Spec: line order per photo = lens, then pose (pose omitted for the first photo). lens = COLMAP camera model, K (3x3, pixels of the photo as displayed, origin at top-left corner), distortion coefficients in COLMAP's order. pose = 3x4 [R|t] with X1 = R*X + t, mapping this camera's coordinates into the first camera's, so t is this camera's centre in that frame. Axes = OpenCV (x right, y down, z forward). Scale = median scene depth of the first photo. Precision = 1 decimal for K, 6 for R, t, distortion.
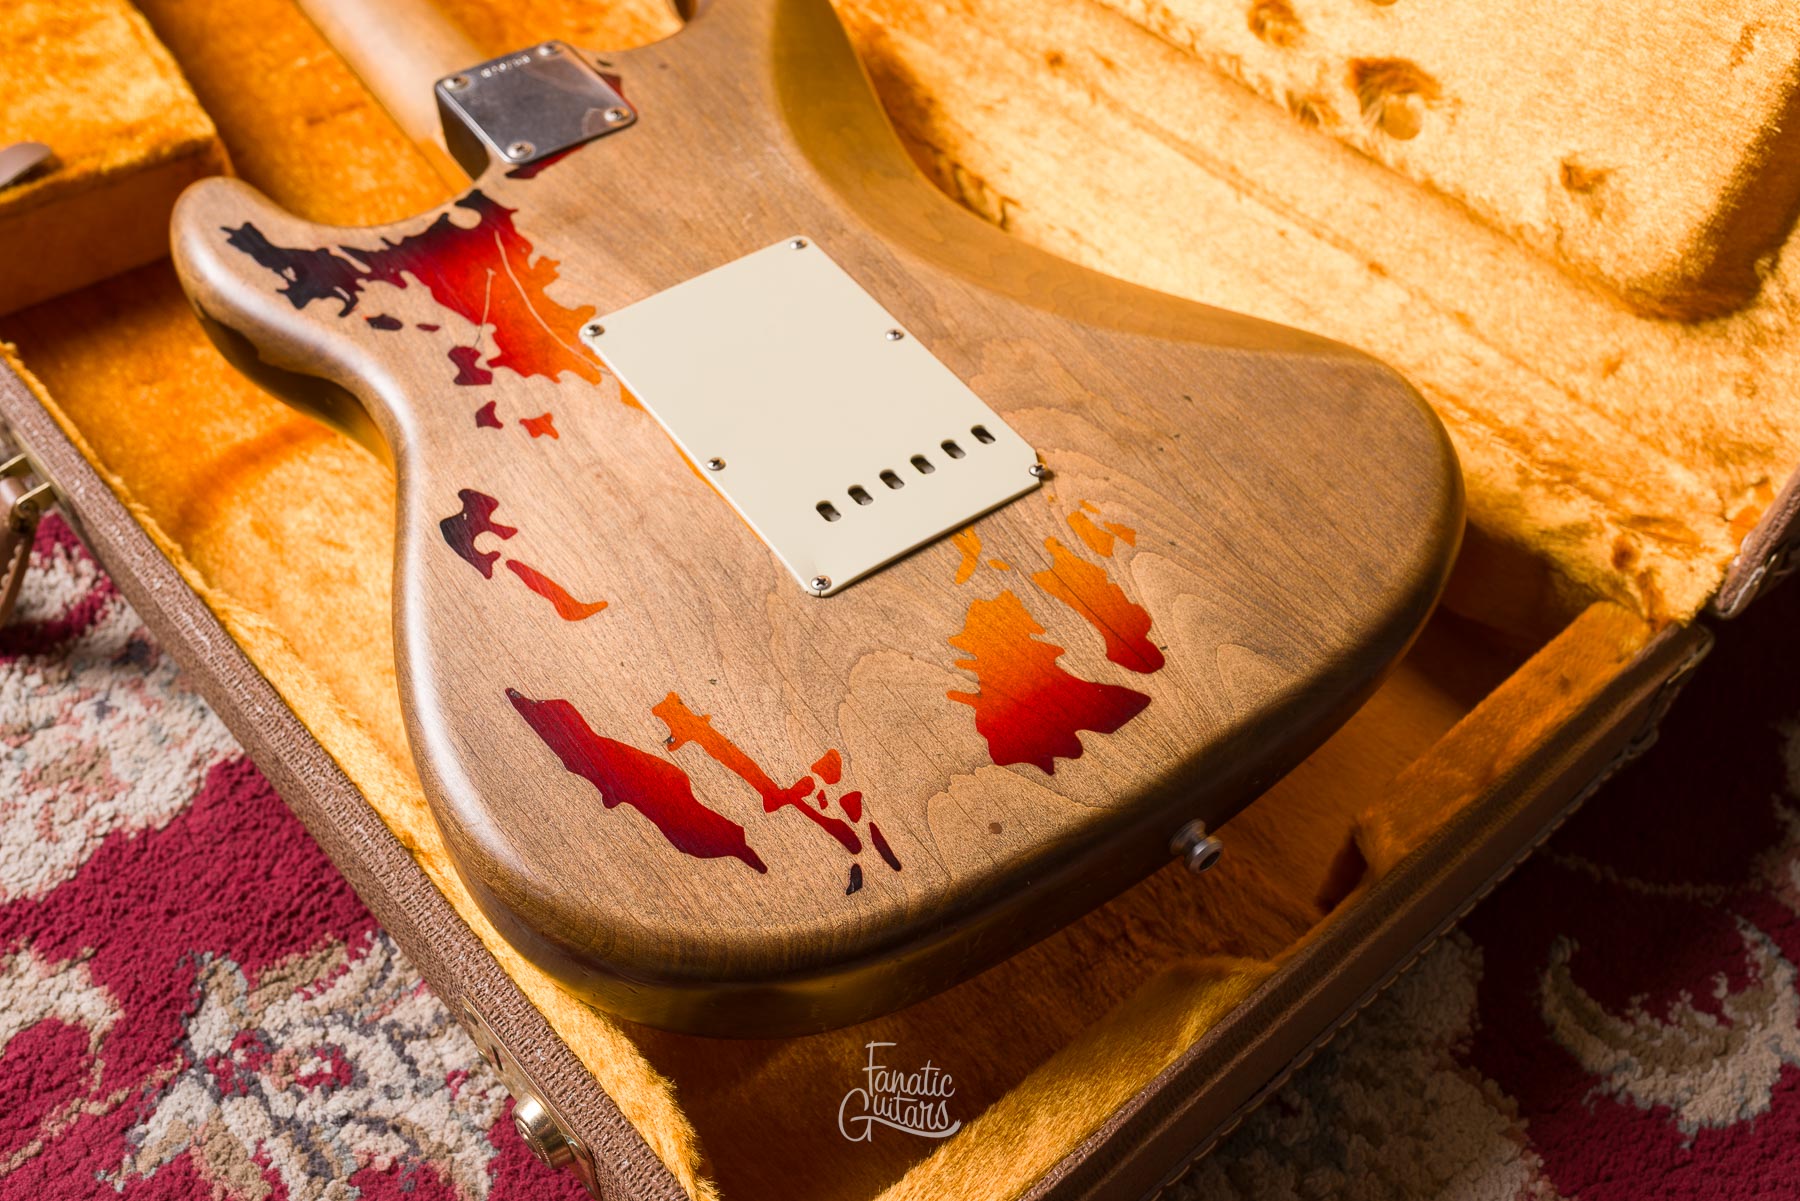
lens RADIAL K [[1761.4, 0, 898.7], [0, 1761.4, 600.6], [0, 0, 1]] dist [-0.002716, 0.002540]
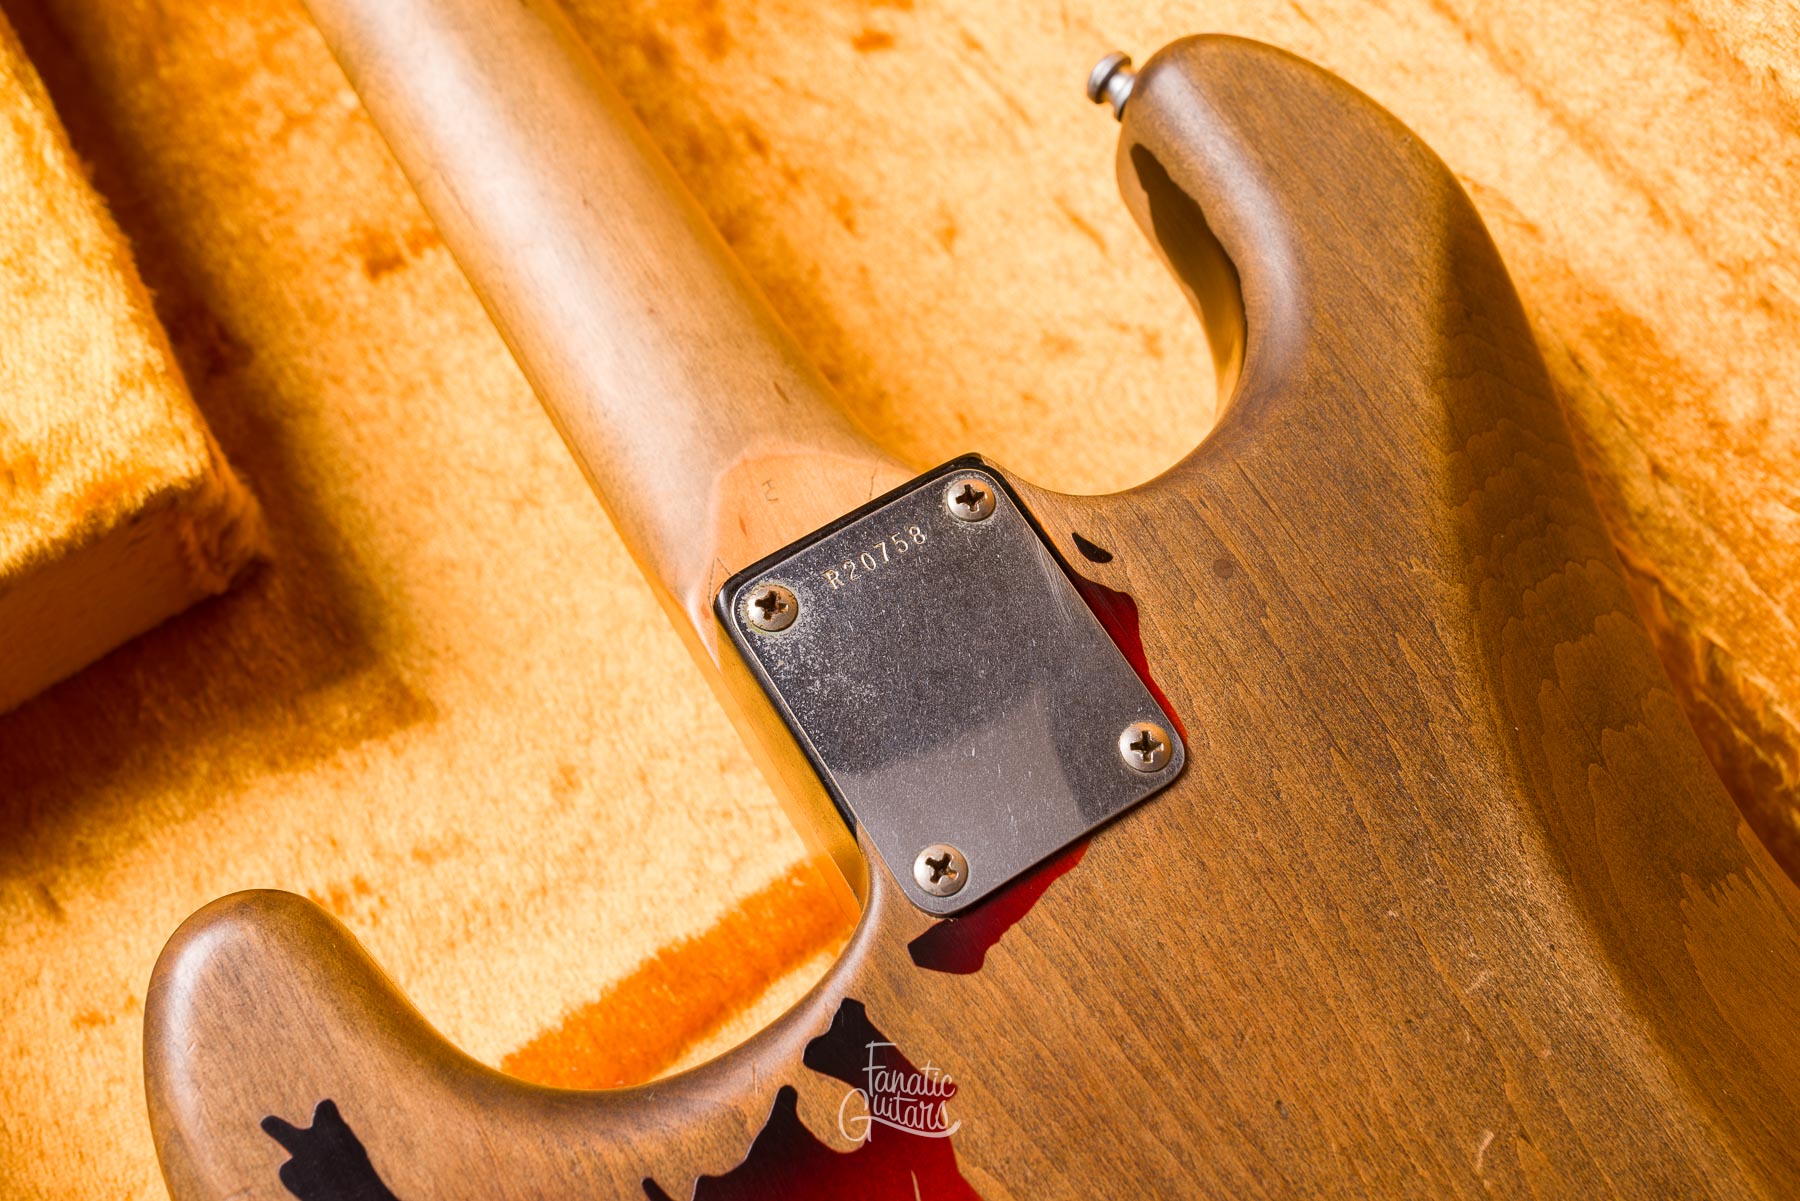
lens RADIAL K [[1799.8, 0, 898.3], [0, 1799.8, 599.0], [0, 0, 1]] dist [-0.003450, 0.005538]
pose [[0.997714, 0.064025, 0.021641, -0.263446], [-0.067536, 0.956539, 0.283676, -0.490338], [-0.002538, -0.284489, 0.958676, 0.653426]]
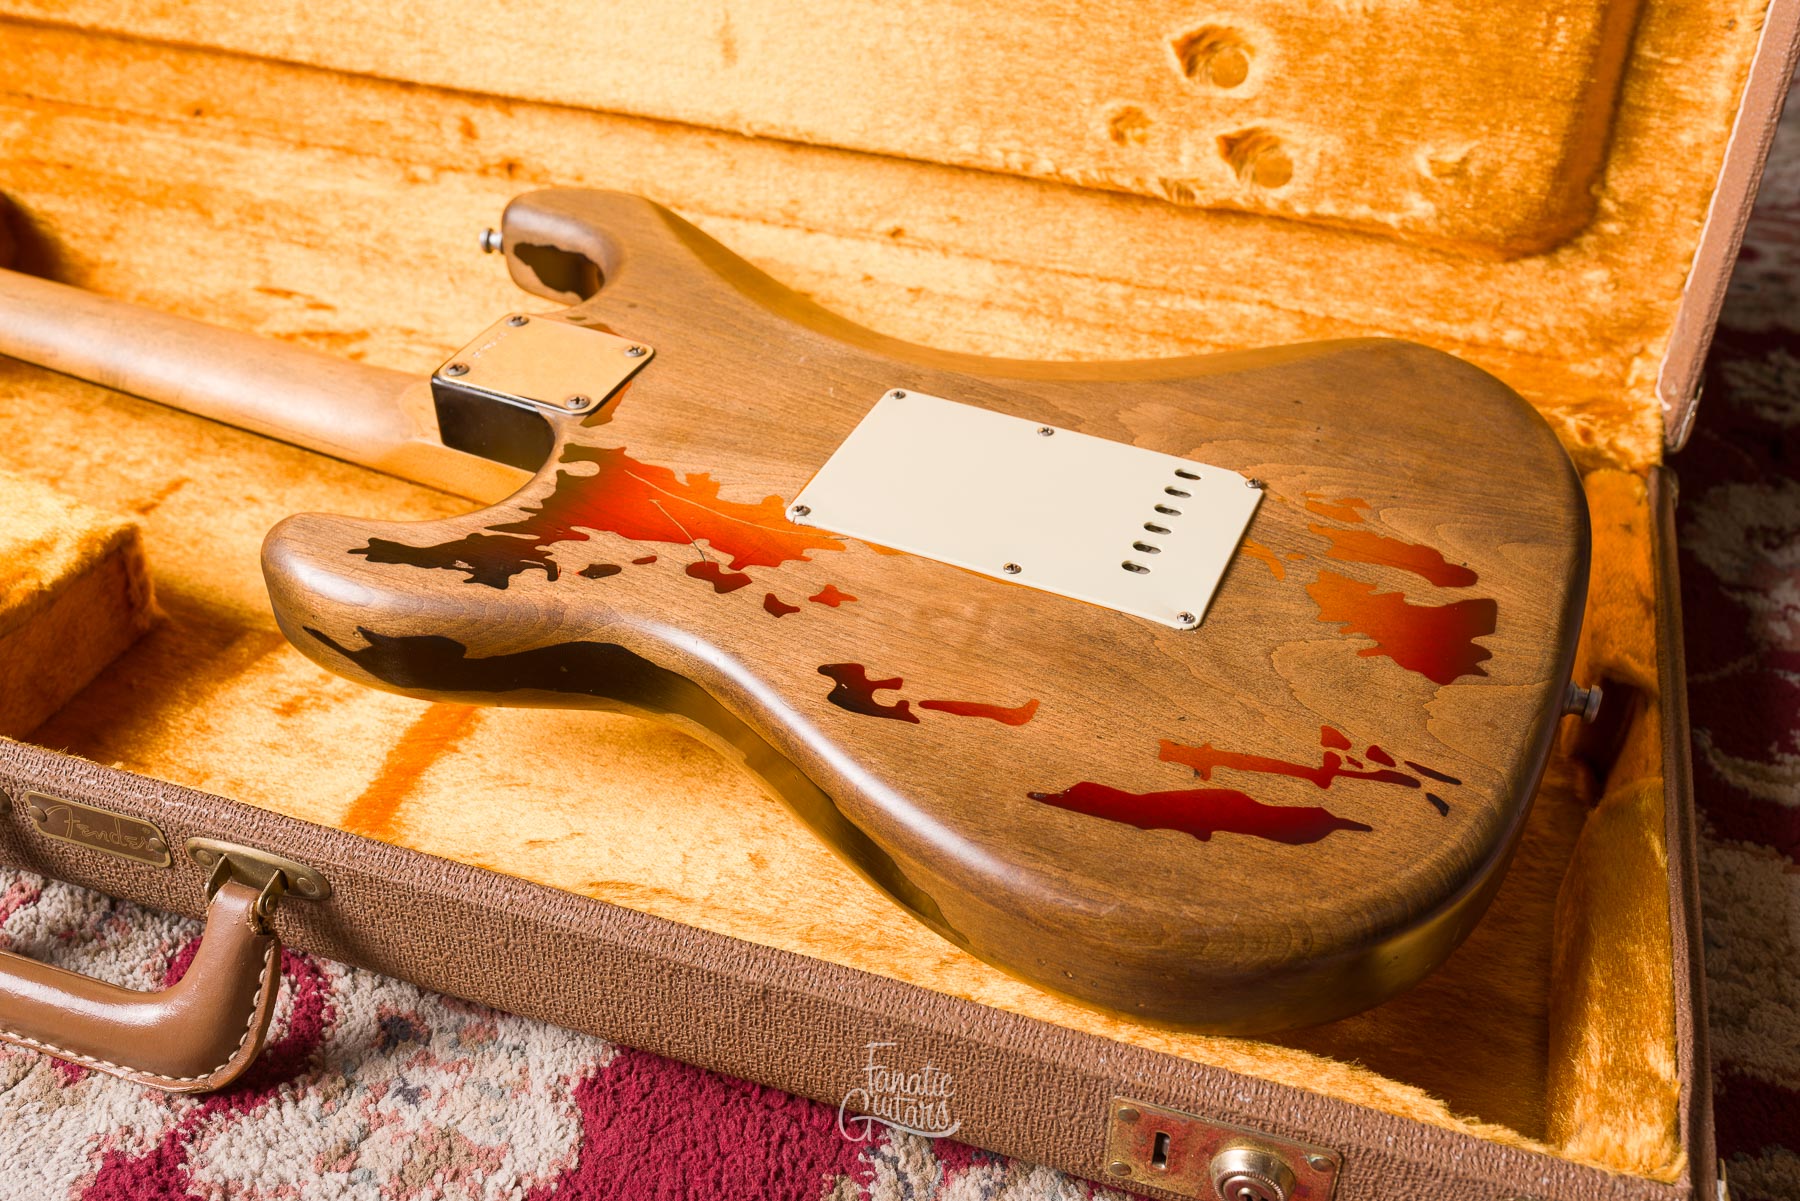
lens RADIAL K [[1749.7, 0, 898.1], [0, 1749.7, 601.7], [0, 0, 1]] dist [0.000363, -0.005289]
pose [[0.859312, -0.319135, 0.399669, -0.541090], [0.384349, 0.918496, -0.092958, 0.010951], [-0.337428, 0.233492, 0.911934, 0.067081]]
